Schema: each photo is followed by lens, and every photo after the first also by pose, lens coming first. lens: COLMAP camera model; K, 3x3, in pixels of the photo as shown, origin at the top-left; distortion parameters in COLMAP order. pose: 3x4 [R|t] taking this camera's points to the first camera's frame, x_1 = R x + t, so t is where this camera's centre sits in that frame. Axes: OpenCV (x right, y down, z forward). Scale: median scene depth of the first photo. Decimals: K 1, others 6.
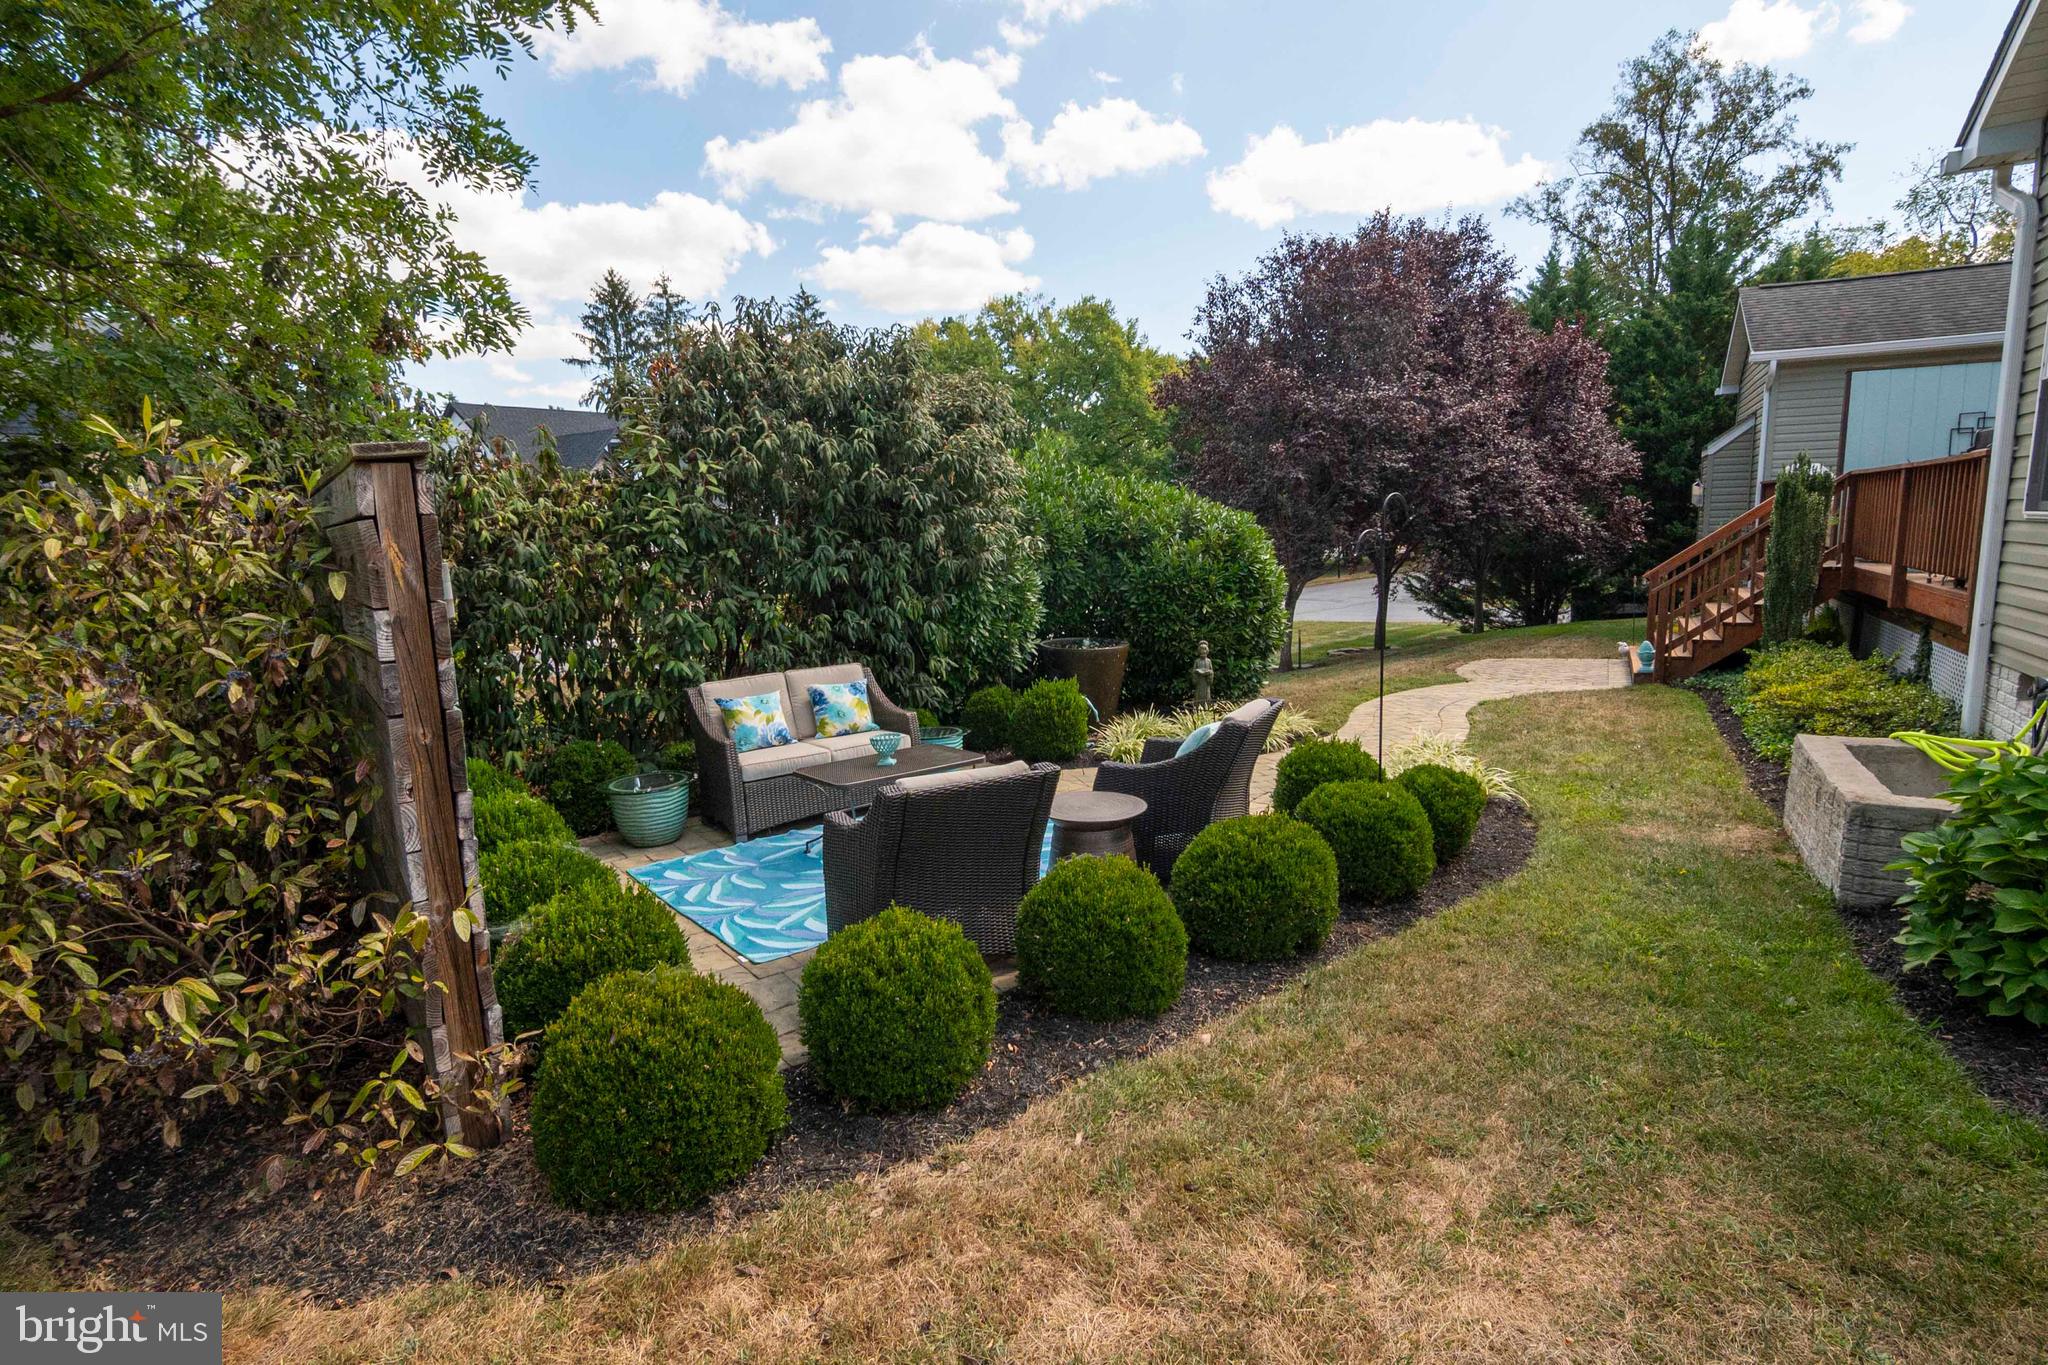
lens RADIAL K [[1008.2, 0, 1028.8], [0, 1008.2, 675.6], [0, 0, 1]] dist [-0.036413, 0.009942]
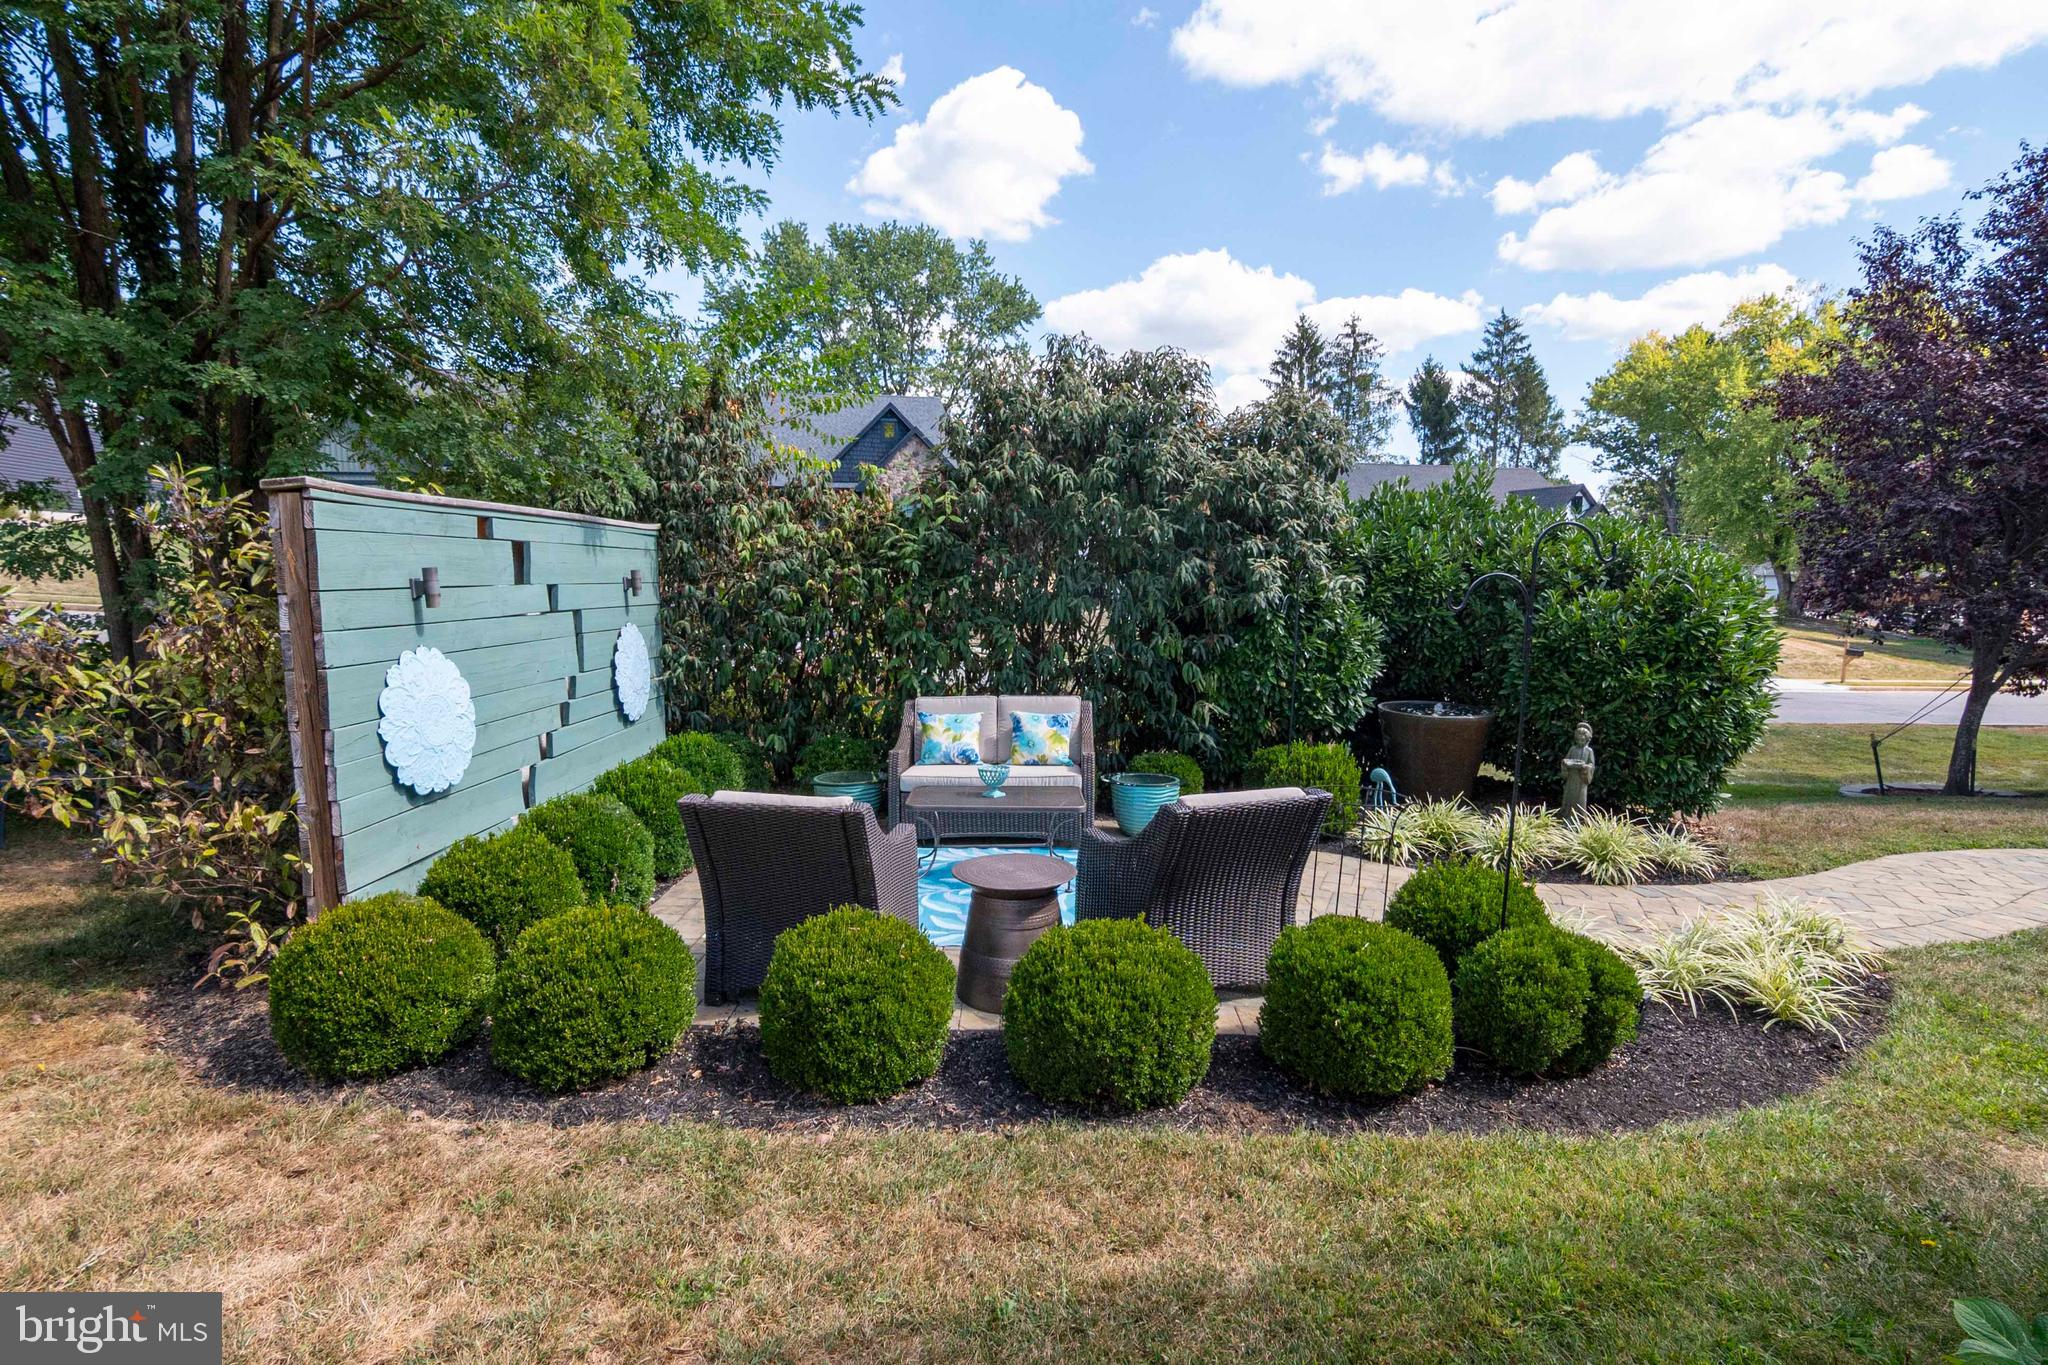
lens RADIAL K [[1008.2, 0, 1022.3], [0, 1008.2, 695.5], [0, 0, 1]] dist [-0.036413, 0.009942]
pose [[0.778596, 0.107513, -0.618248, 0.304639], [-0.118445, 0.992683, 0.023462, -0.023098], [0.616247, 0.054961, 0.785633, 0.153848]]
